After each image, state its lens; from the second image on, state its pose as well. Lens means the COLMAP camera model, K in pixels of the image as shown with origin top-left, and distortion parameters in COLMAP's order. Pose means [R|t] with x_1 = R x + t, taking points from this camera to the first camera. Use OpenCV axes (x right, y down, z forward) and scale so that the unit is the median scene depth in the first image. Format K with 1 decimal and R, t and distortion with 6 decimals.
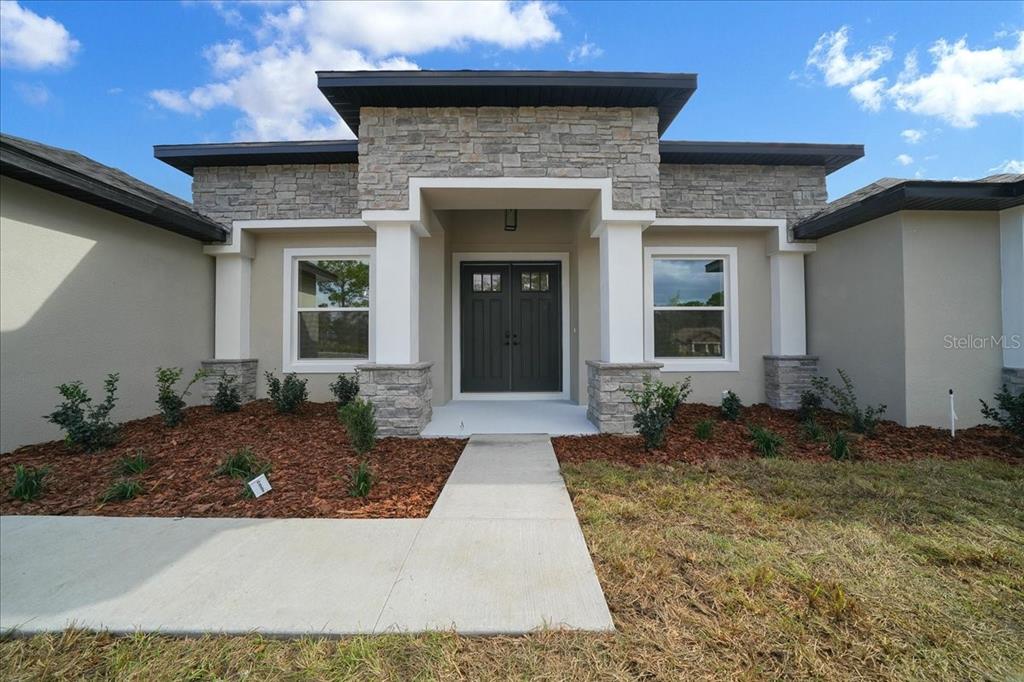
lens RADIAL K [[346.7, 0, 521.2], [0, 346.7, 342.3], [0, 0, 1]] dist [-0.021684, 0.000025]
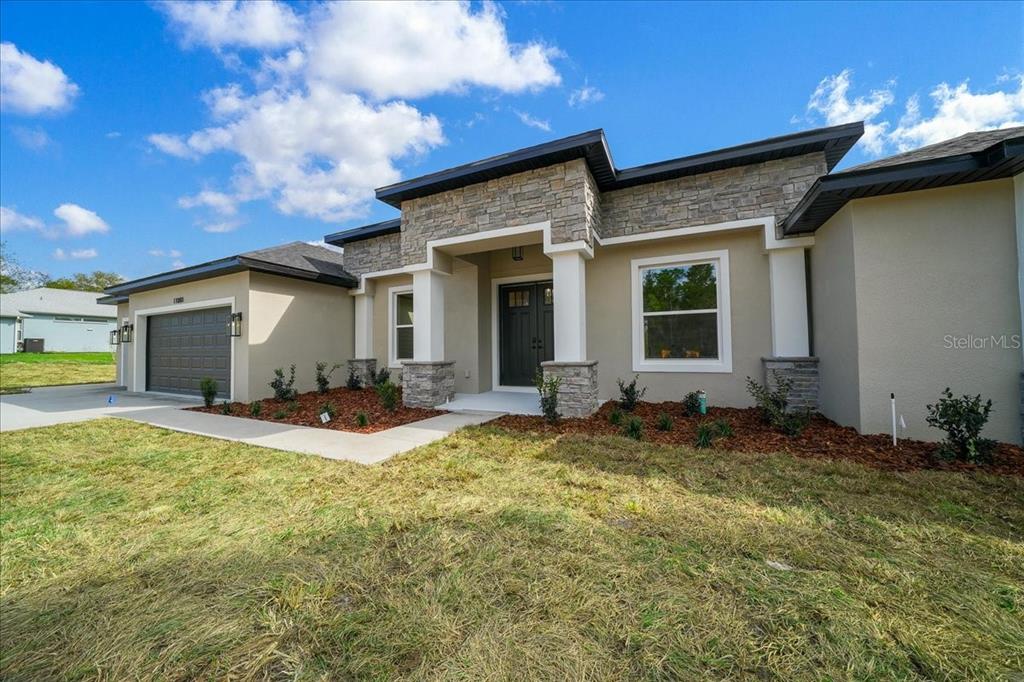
lens RADIAL K [[346.7, 0, 521.2], [0, 346.7, 342.3], [0, 0, 1]] dist [-0.021684, 0.000025]
pose [[0.908124, -0.015908, -0.418400, 0.556280], [0.011018, 0.999840, -0.014099, 0.003192], [0.418557, 0.008194, 0.908154, -0.185572]]
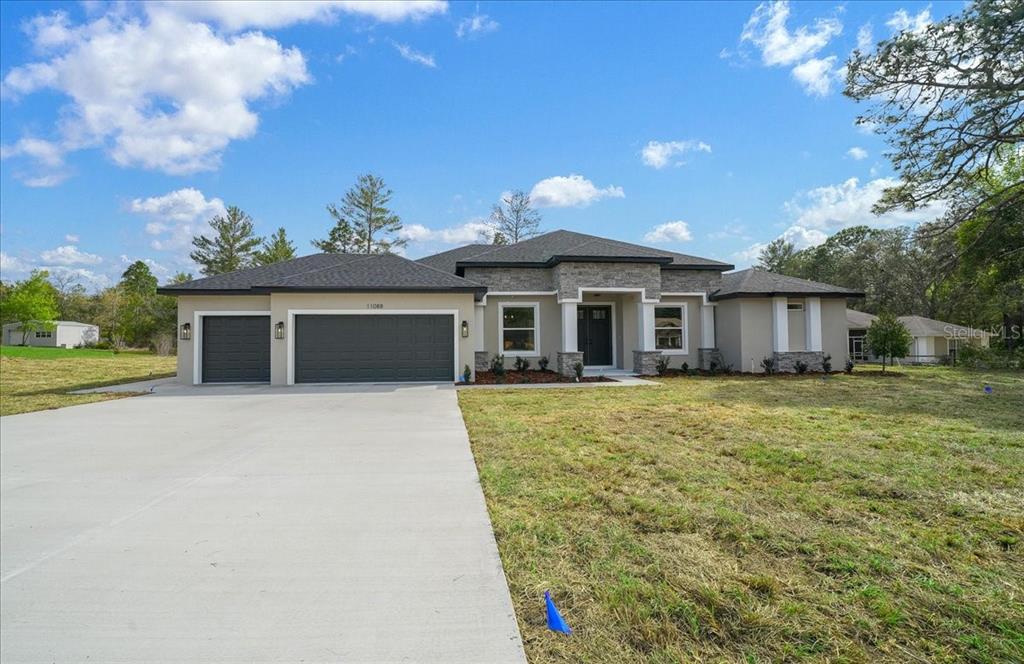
lens RADIAL K [[391.7, 0, 512.0], [0, 391.7, 332.0], [0, 0, 1]] dist [-0.016065, 0.000157]
pose [[0.993934, -0.002232, 0.109955, -0.974681], [0.003489, 0.999931, -0.011243, -0.053478], [-0.109923, 0.011559, 0.993873, -1.728038]]
